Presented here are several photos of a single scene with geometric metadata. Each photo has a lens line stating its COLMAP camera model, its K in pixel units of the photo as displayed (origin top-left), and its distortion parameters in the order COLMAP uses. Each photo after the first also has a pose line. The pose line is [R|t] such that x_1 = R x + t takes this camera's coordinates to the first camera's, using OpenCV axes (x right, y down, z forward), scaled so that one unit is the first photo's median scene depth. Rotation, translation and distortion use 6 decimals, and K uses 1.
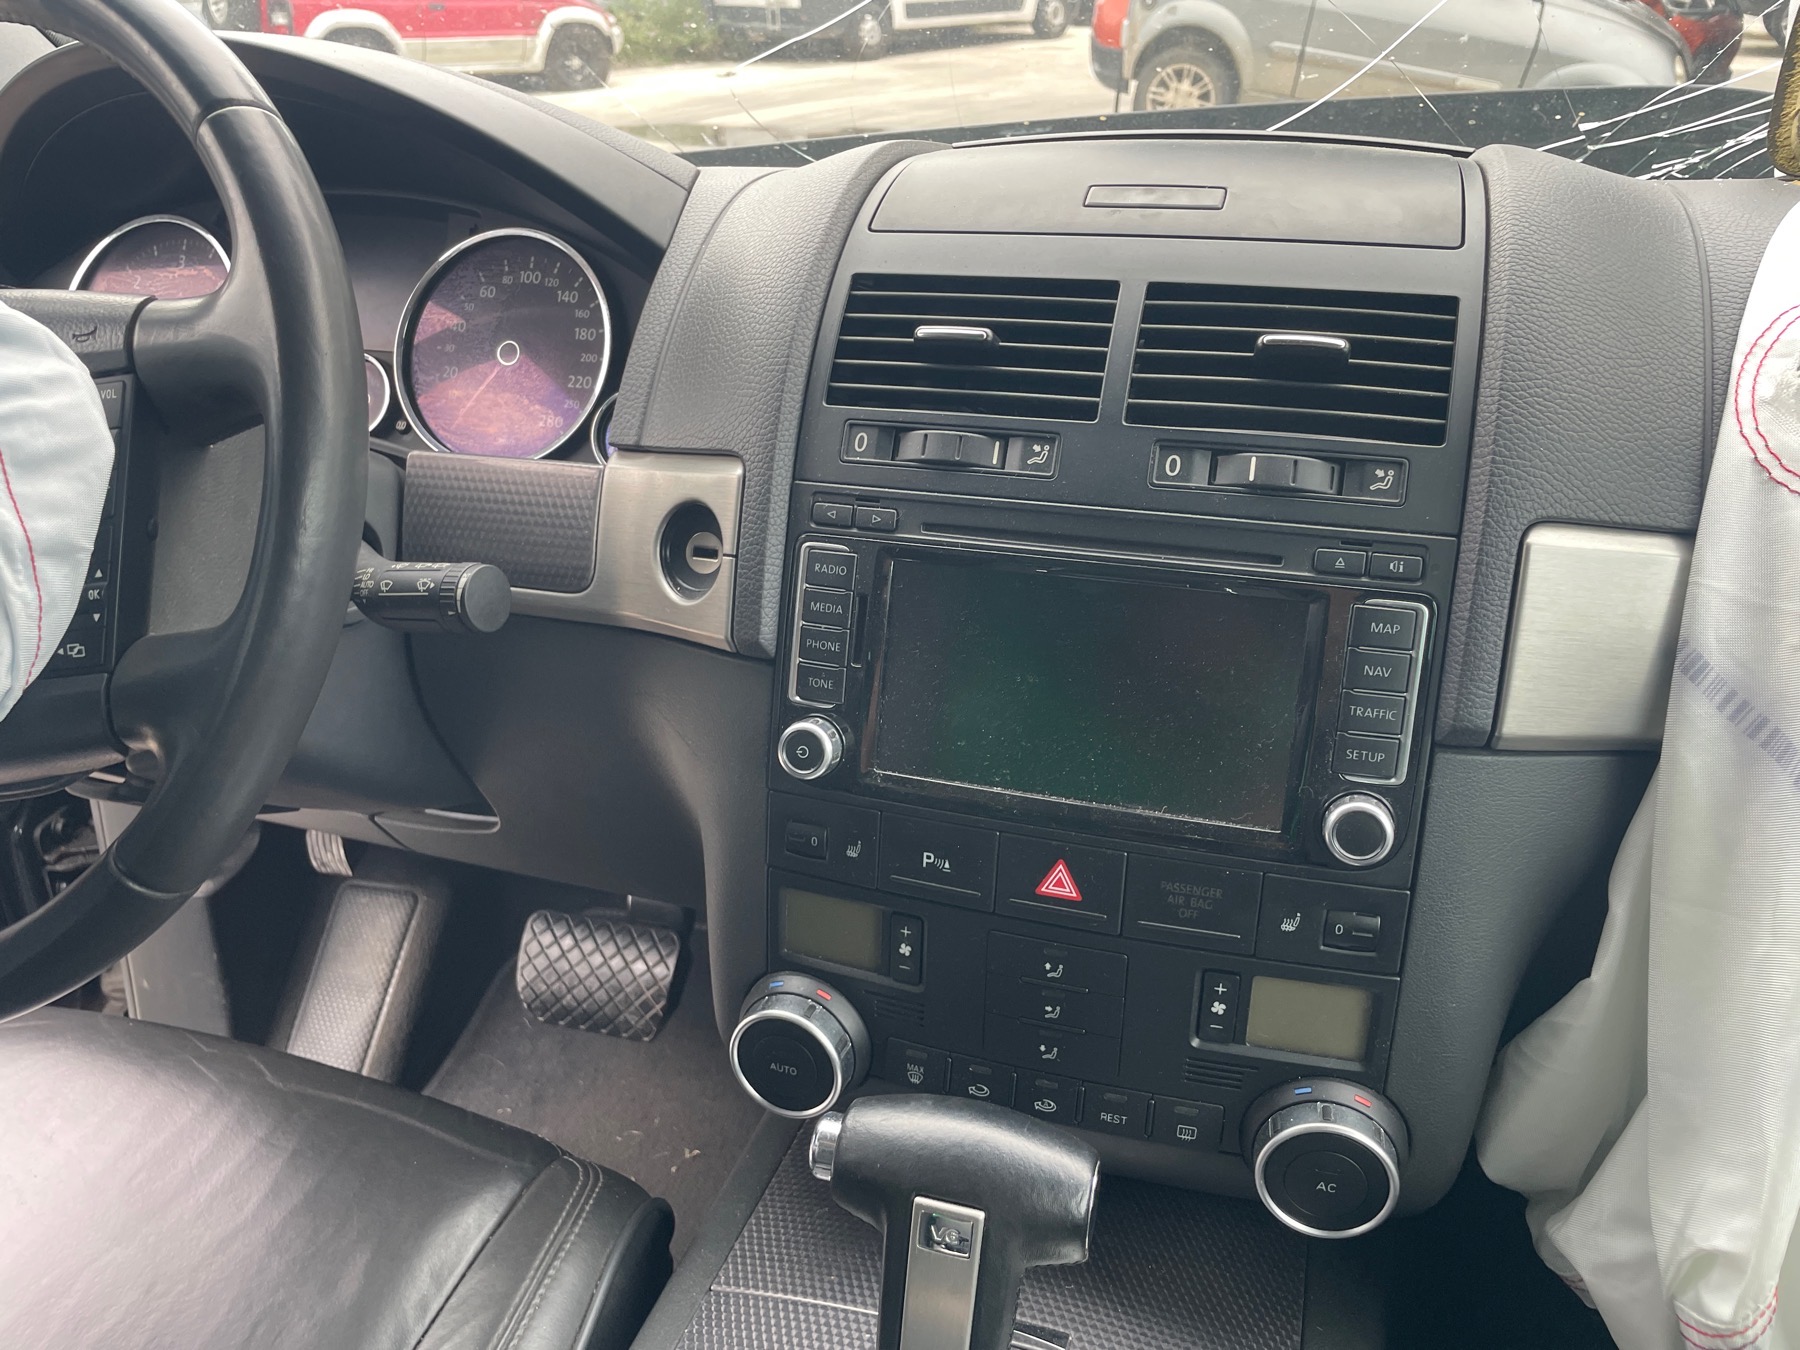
lens RADIAL K [[1382.3, 0, 881.5], [0, 1382.3, 661.1], [0, 0, 1]] dist [0.081170, -0.110595]
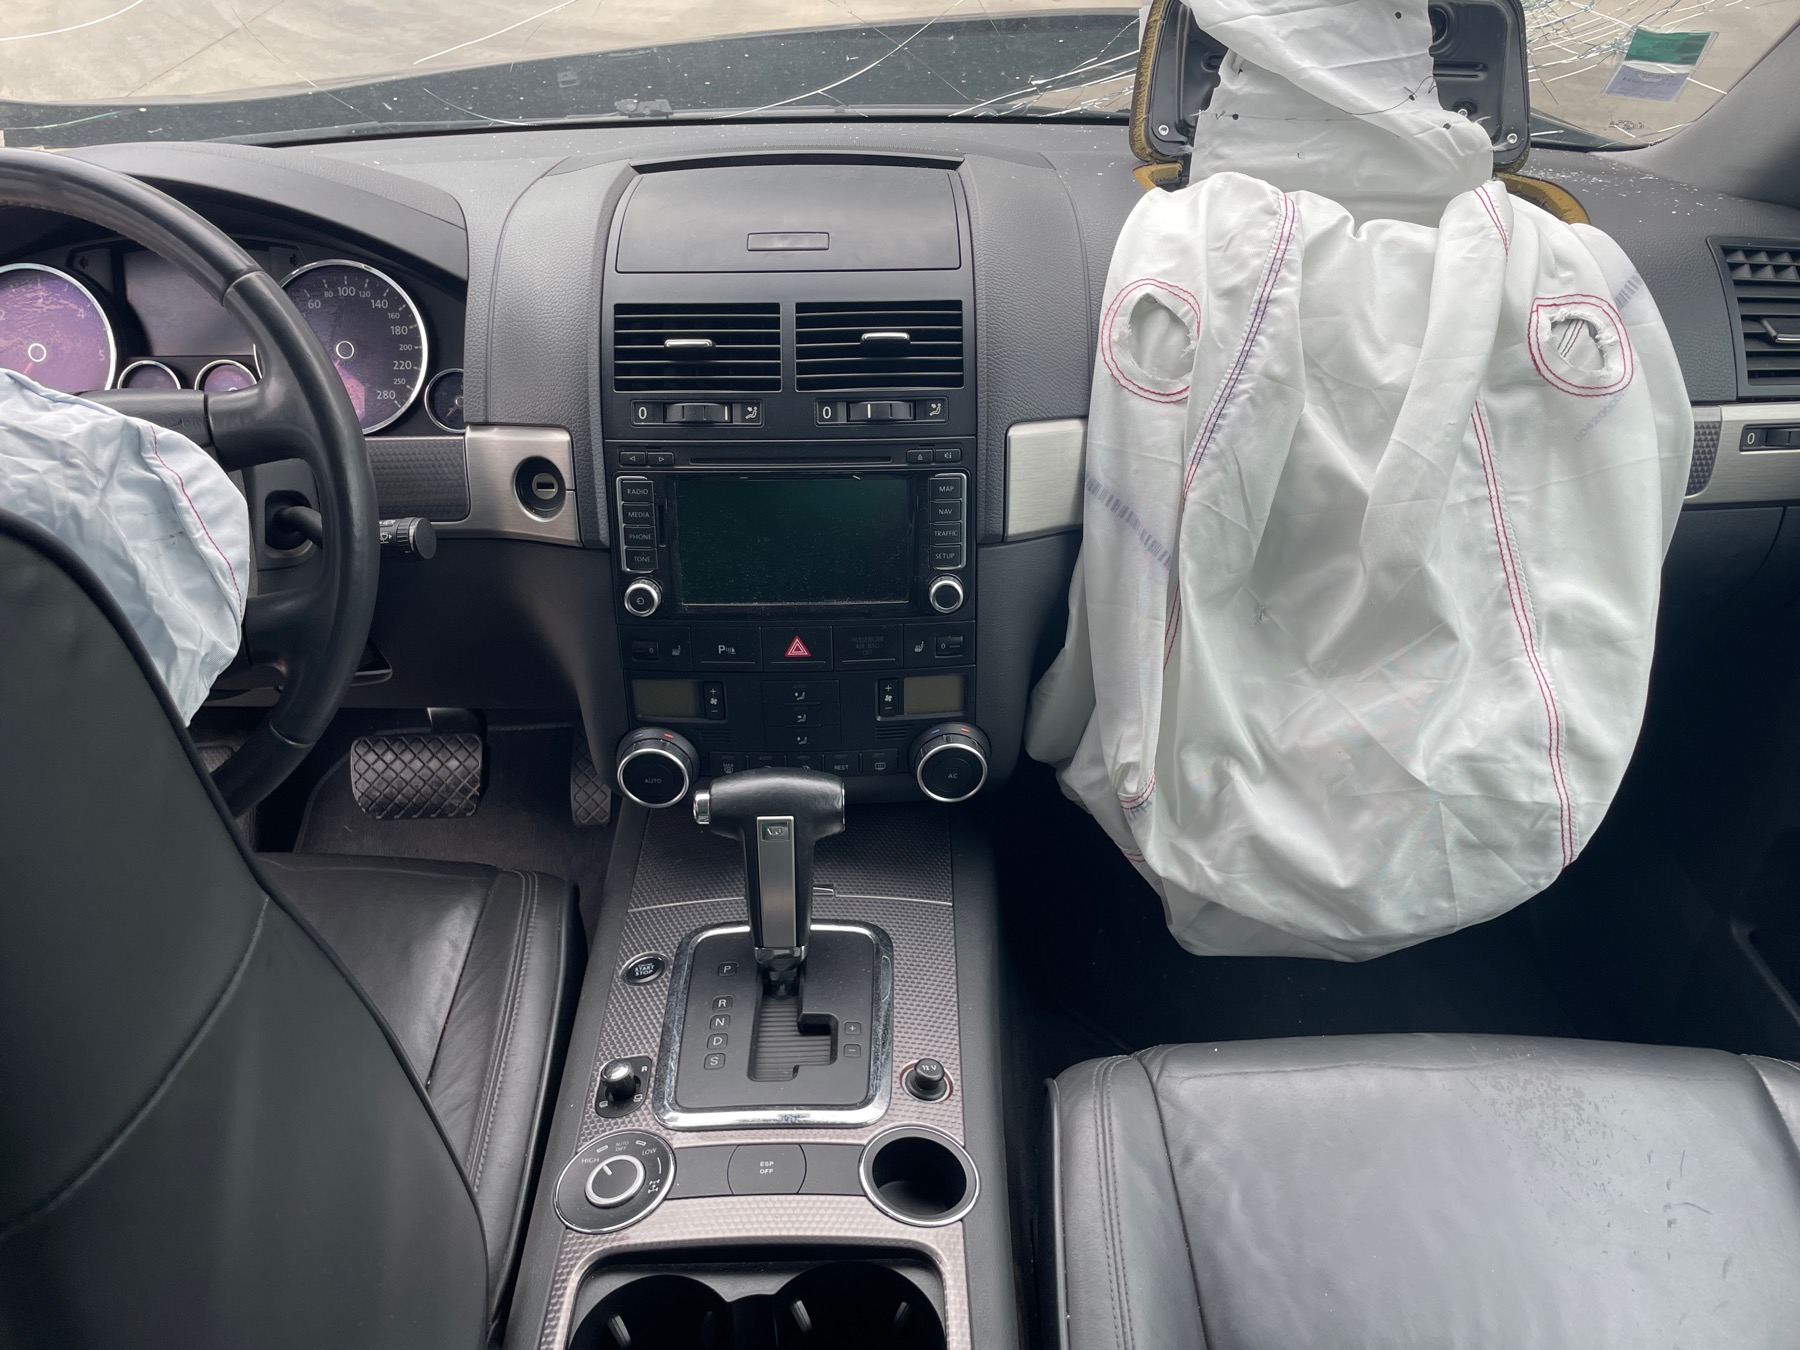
lens RADIAL K [[1382.3, 0, 883.2], [0, 1382.3, 660.1], [0, 0, 1]] dist [0.081170, -0.110595]
pose [[0.950112, -0.178398, 0.255854, -0.226470], [0.131527, 0.972940, 0.189971, -0.151583], [-0.282821, -0.146842, 0.947866, -0.735725]]
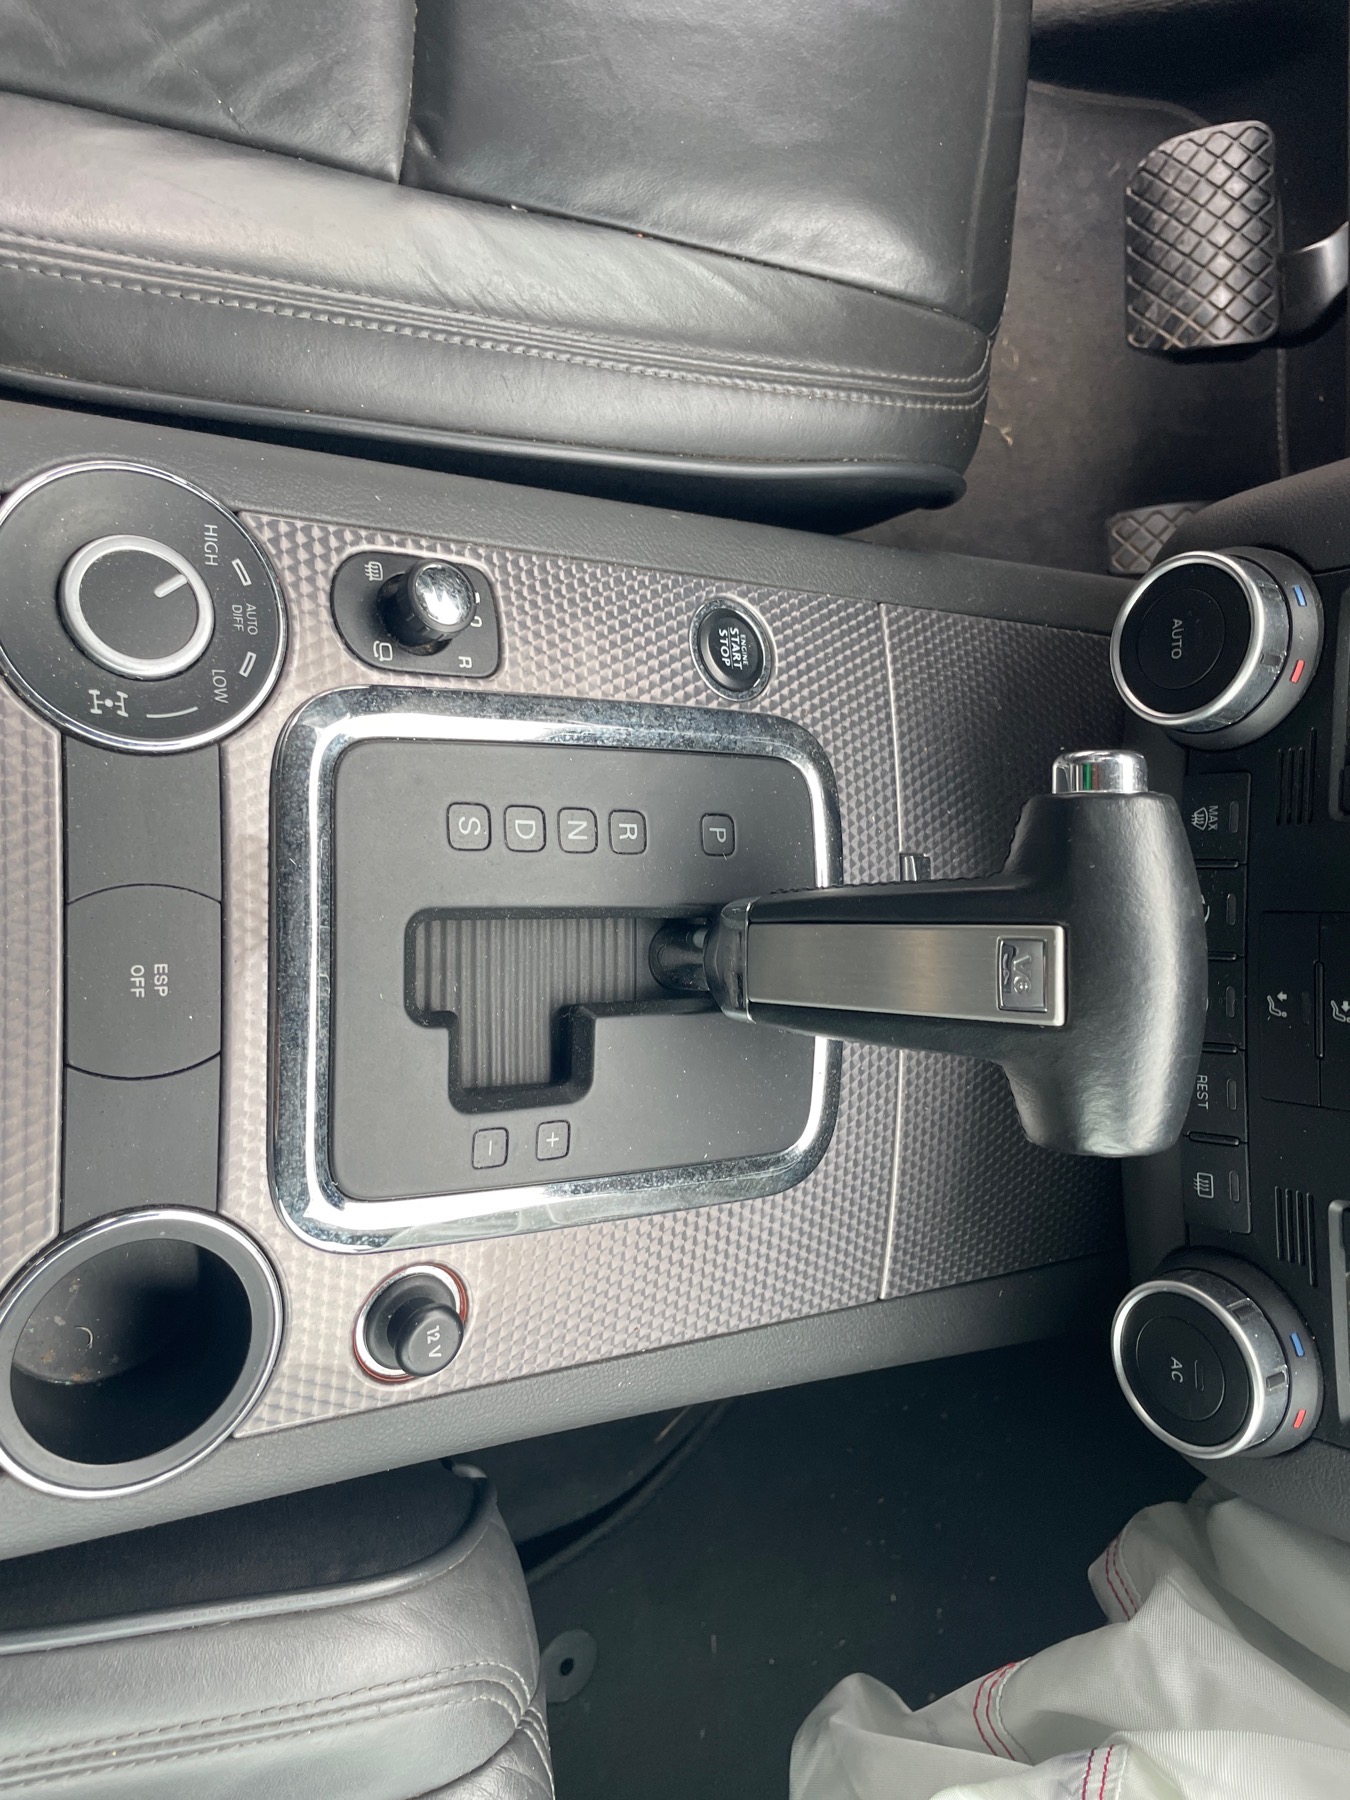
lens RADIAL K [[1382.3, 0, 662.4], [0, 1382.3, 870.4], [0, 0, 1]] dist [0.081170, -0.110595]
pose [[0.252701, 0.955661, 0.151177, -0.141073], [-0.800718, 0.118850, 0.587134, 0.106136], [0.543133, -0.269419, 0.795248, 0.277792]]
